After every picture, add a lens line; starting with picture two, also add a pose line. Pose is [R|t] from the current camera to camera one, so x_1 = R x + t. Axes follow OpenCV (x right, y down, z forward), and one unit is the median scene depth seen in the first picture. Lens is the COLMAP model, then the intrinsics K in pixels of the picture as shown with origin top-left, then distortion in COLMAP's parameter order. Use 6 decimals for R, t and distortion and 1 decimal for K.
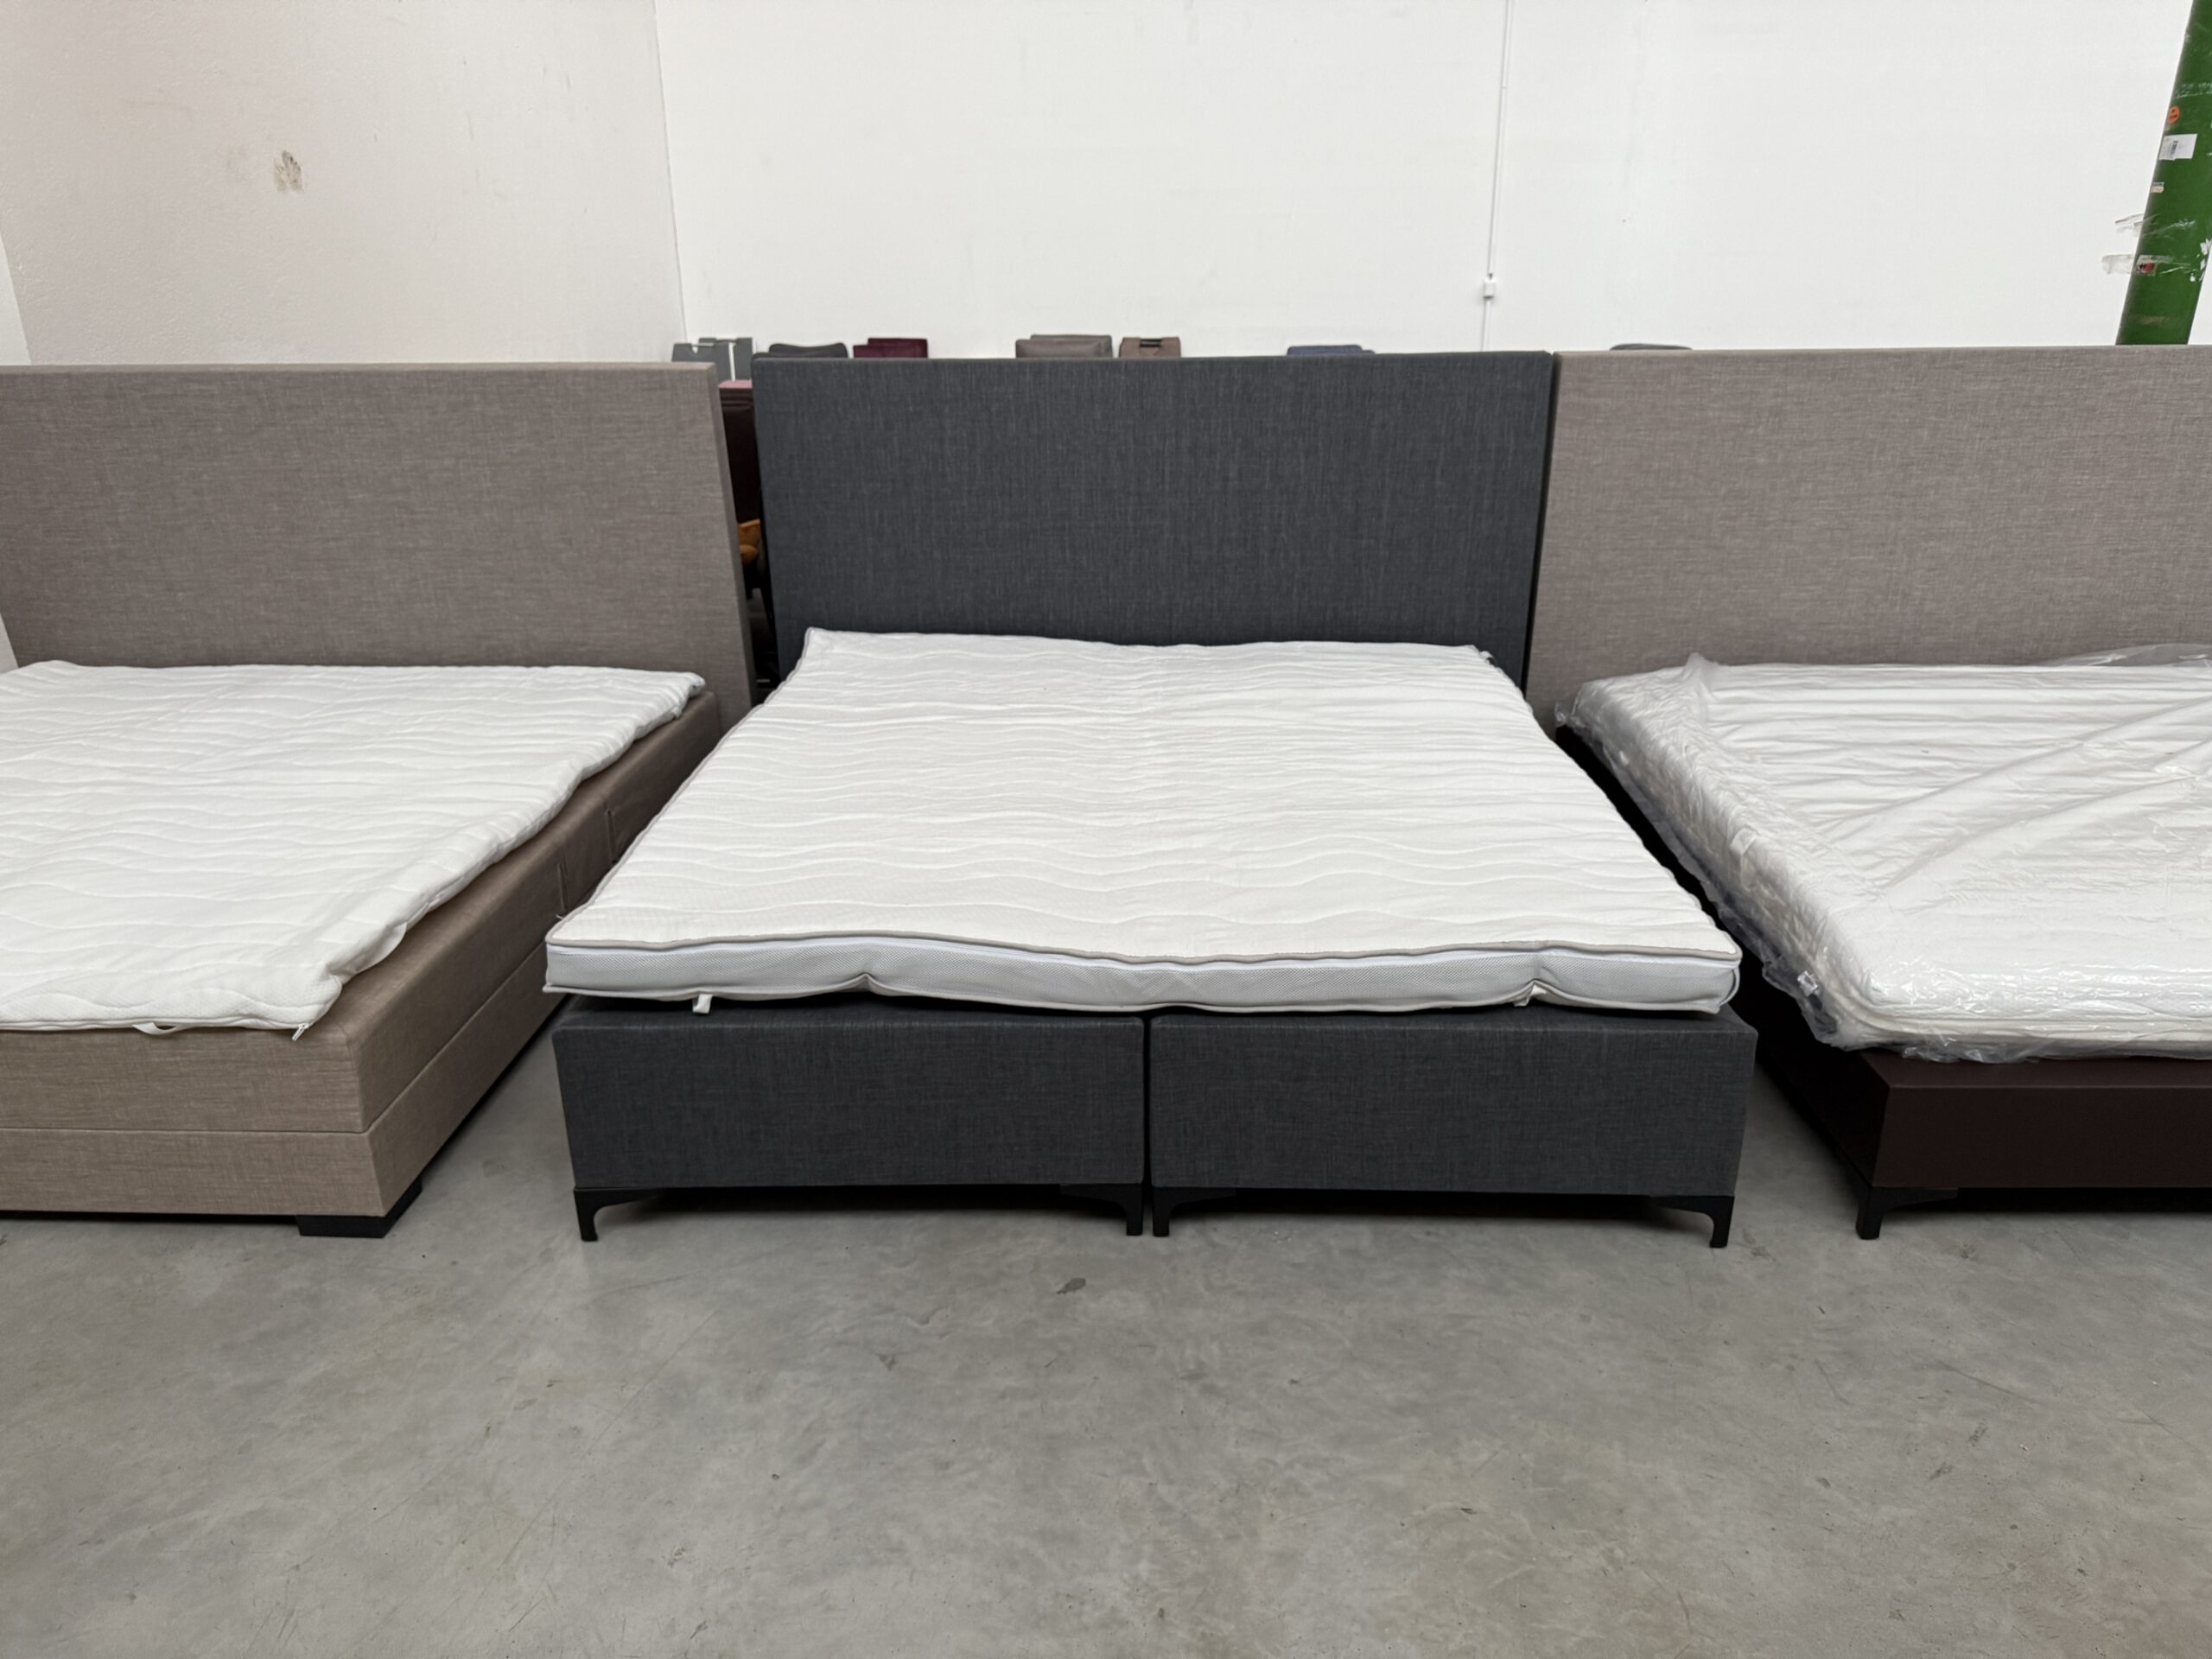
lens RADIAL K [[1544.2, 0, 1112.0], [0, 1544.2, 827.0], [0, 0, 1]] dist [0.057074, -0.067807]
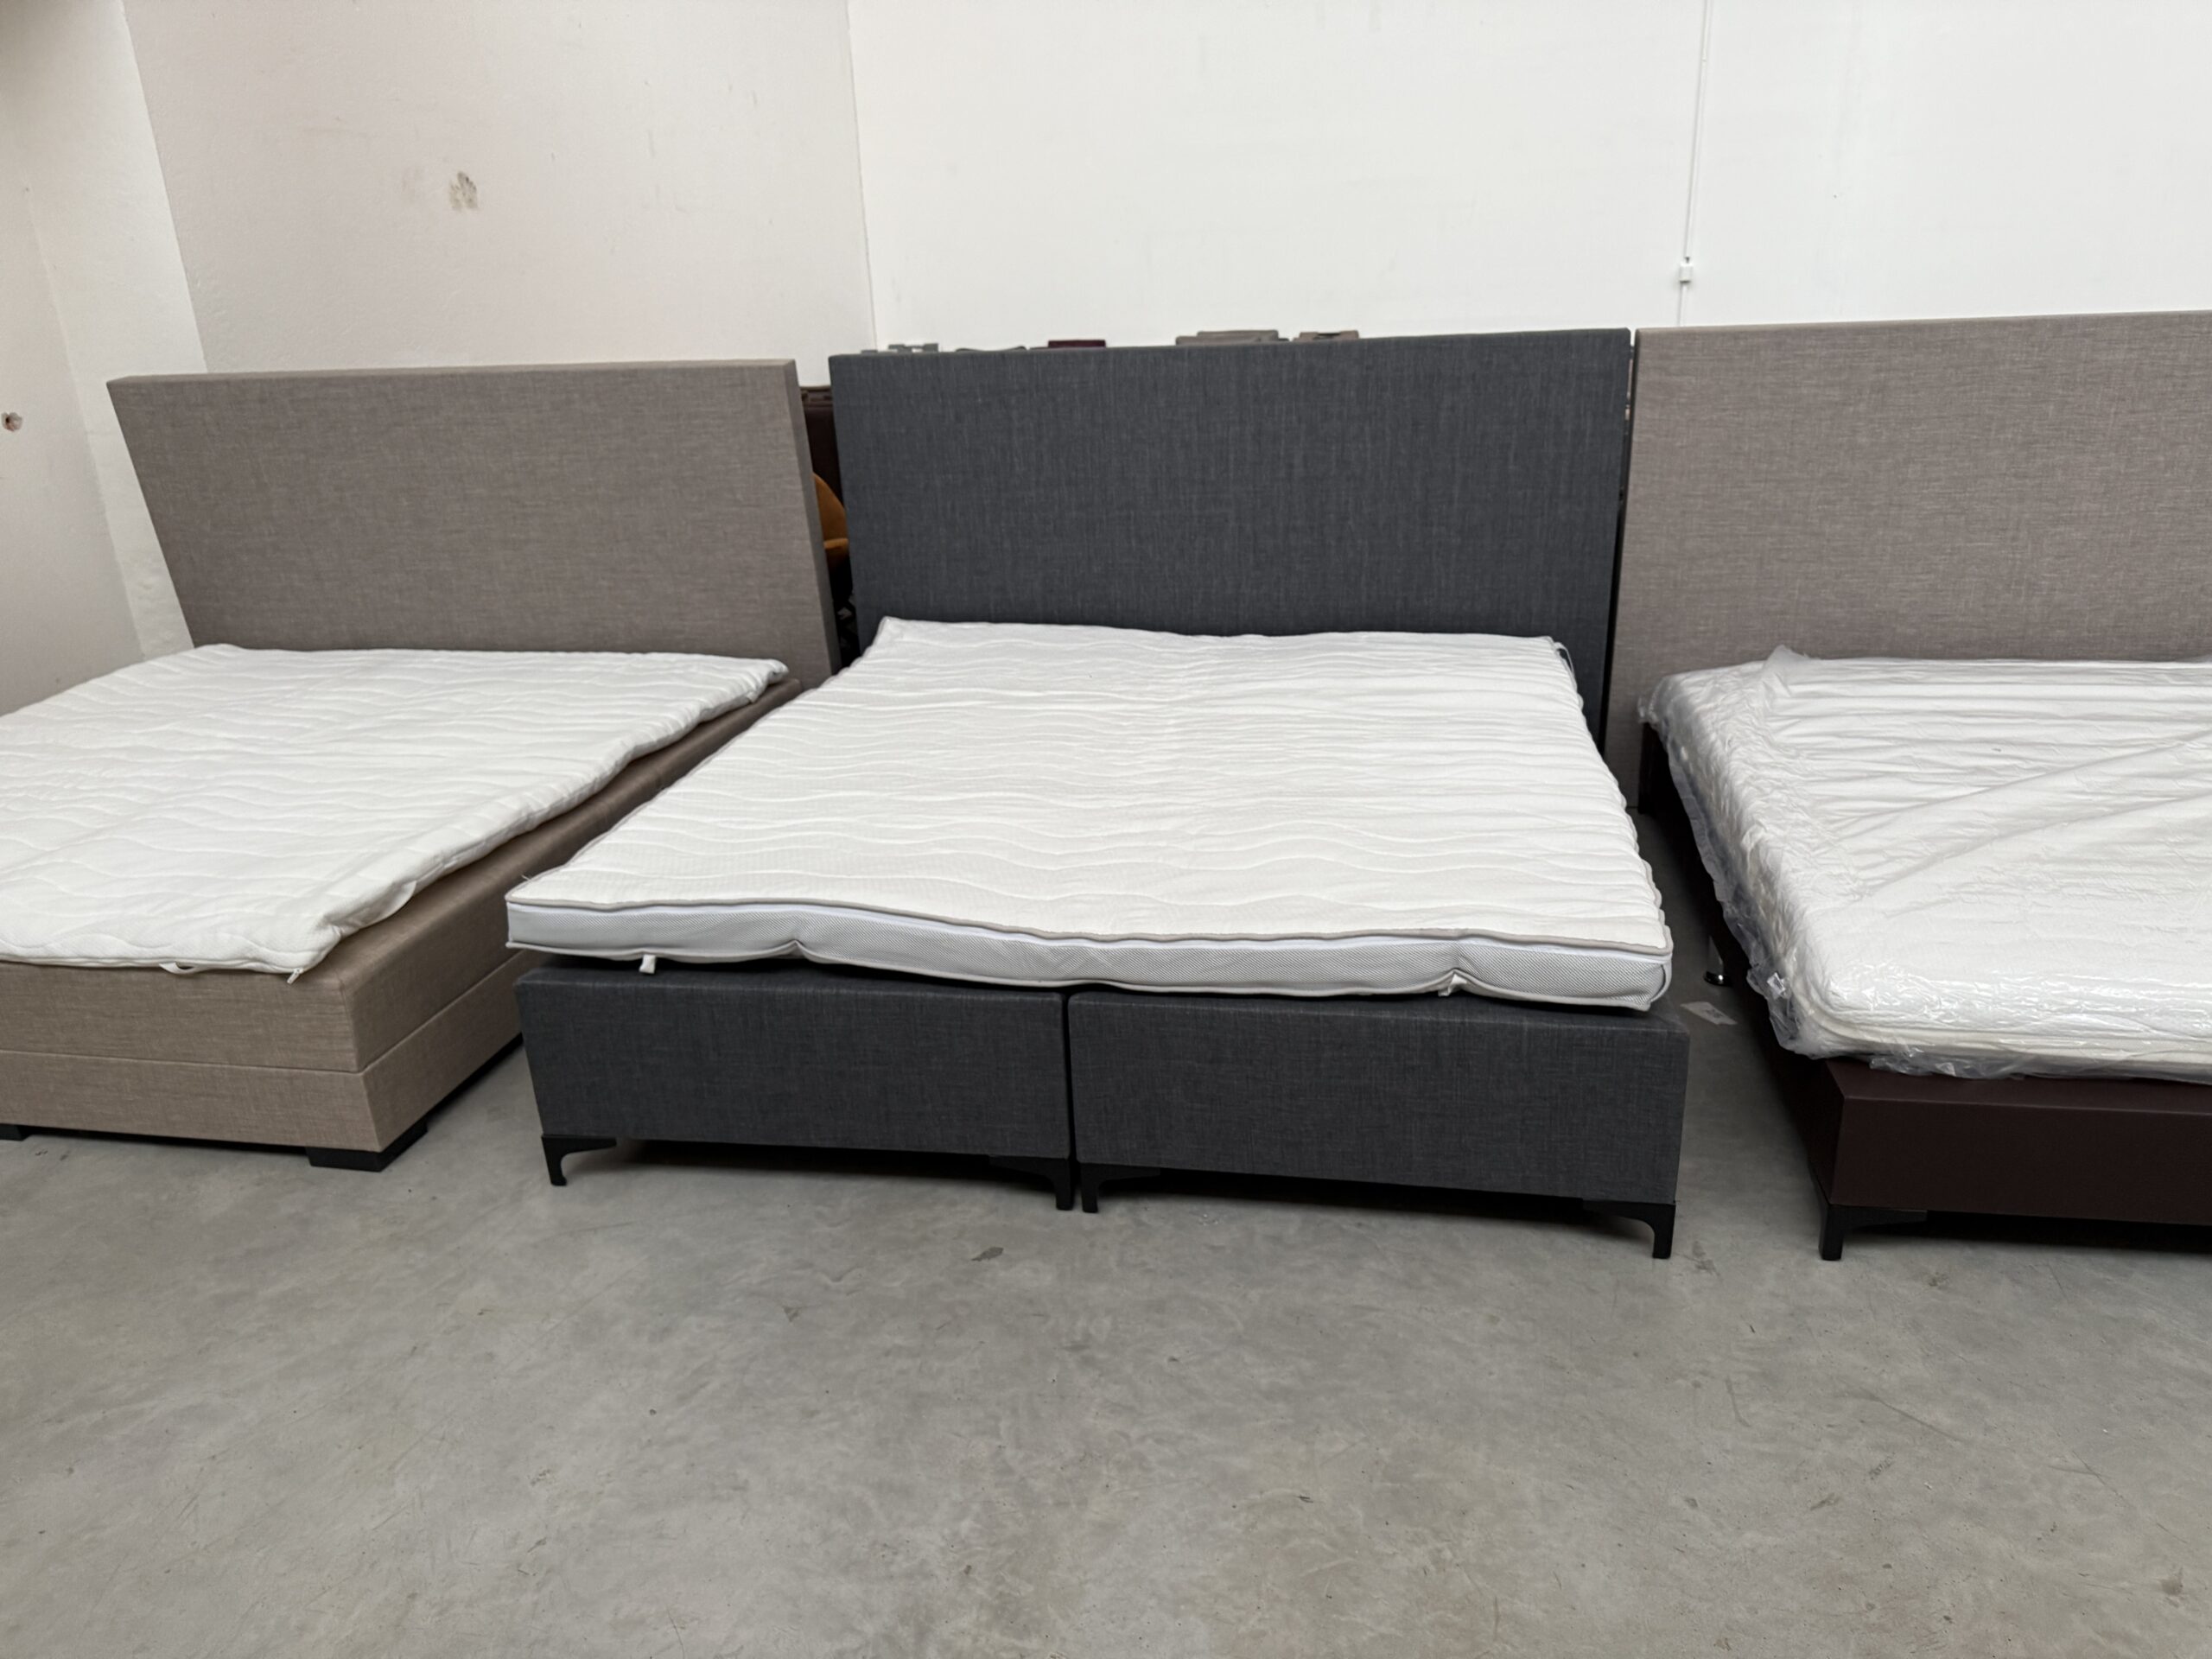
lens RADIAL K [[1544.2, 0, 1131.4], [0, 1544.2, 848.8], [0, 0, 1]] dist [0.057074, -0.067807]
pose [[0.989106, 0.025205, -0.145030, 0.129718], [-0.023899, 0.999657, 0.010742, 0.011002], [0.145251, -0.007159, 0.989369, 0.008535]]
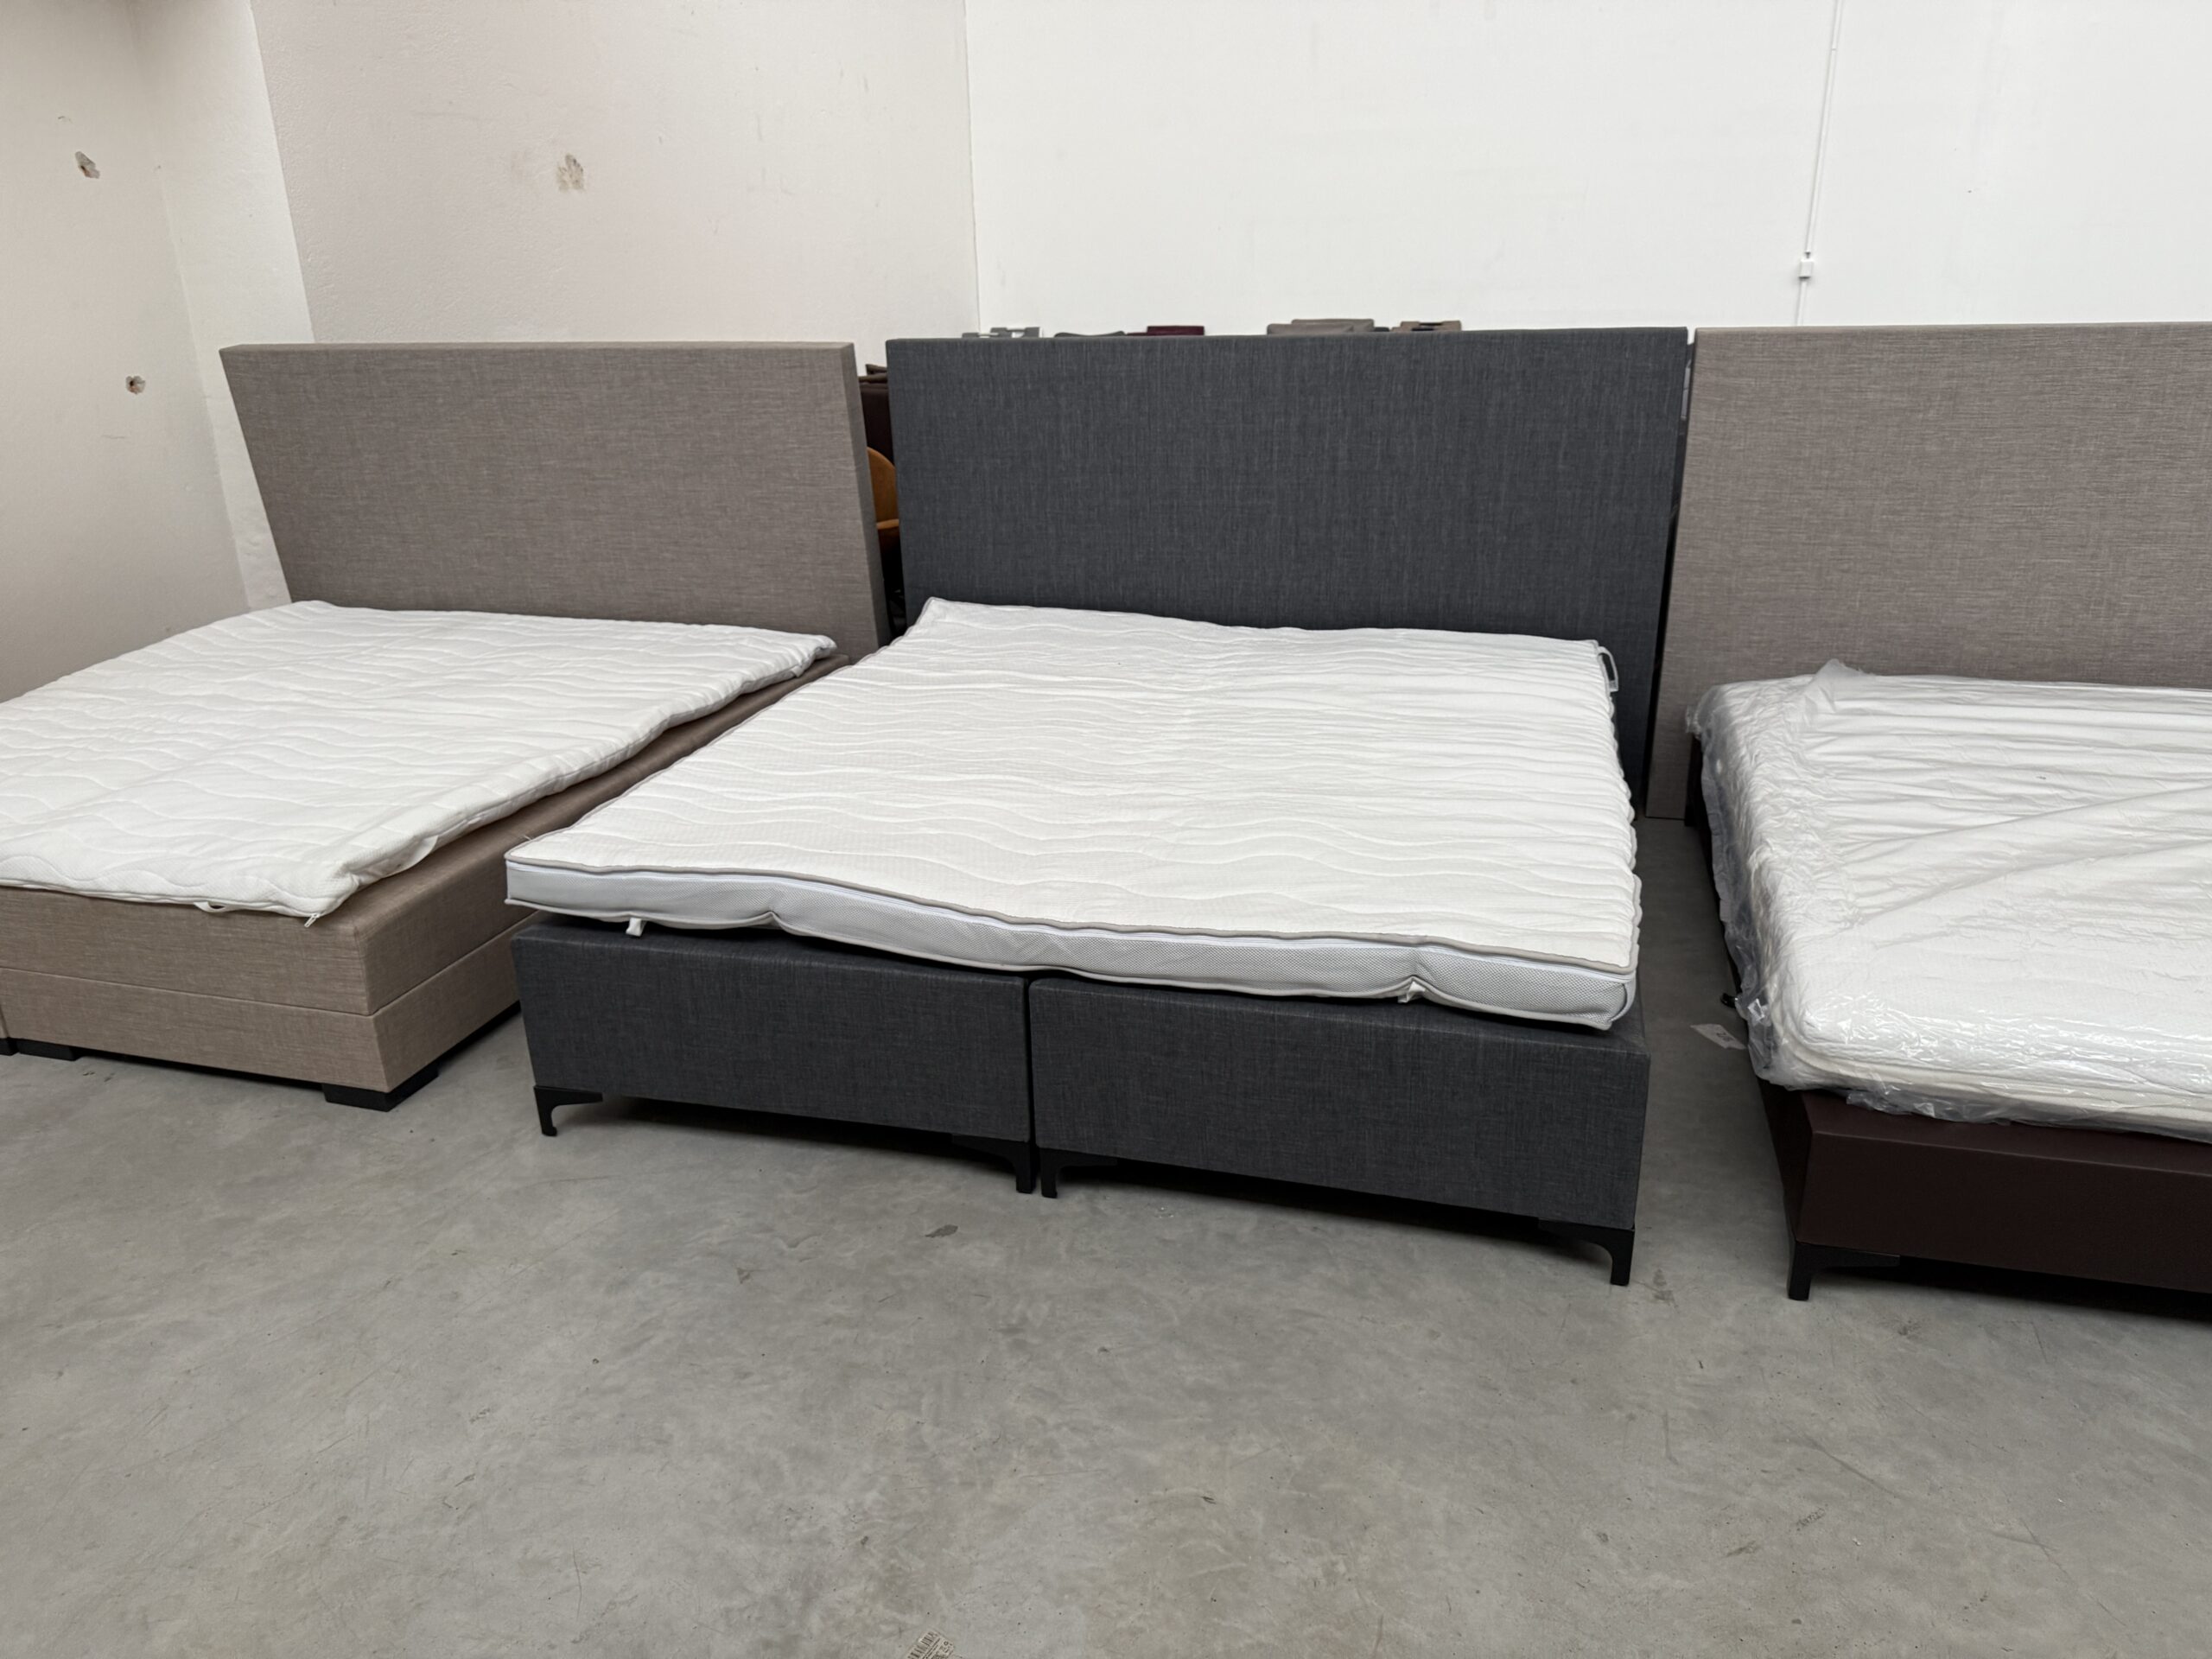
lens RADIAL K [[1544.2, 0, 1102.1], [0, 1544.2, 827.1], [0, 0, 1]] dist [0.057074, -0.067807]
pose [[0.969930, 0.071713, -0.232581, 0.185574], [-0.070898, 0.997413, 0.011872, 0.005731], [0.232831, 0.004975, 0.972505, 0.016765]]
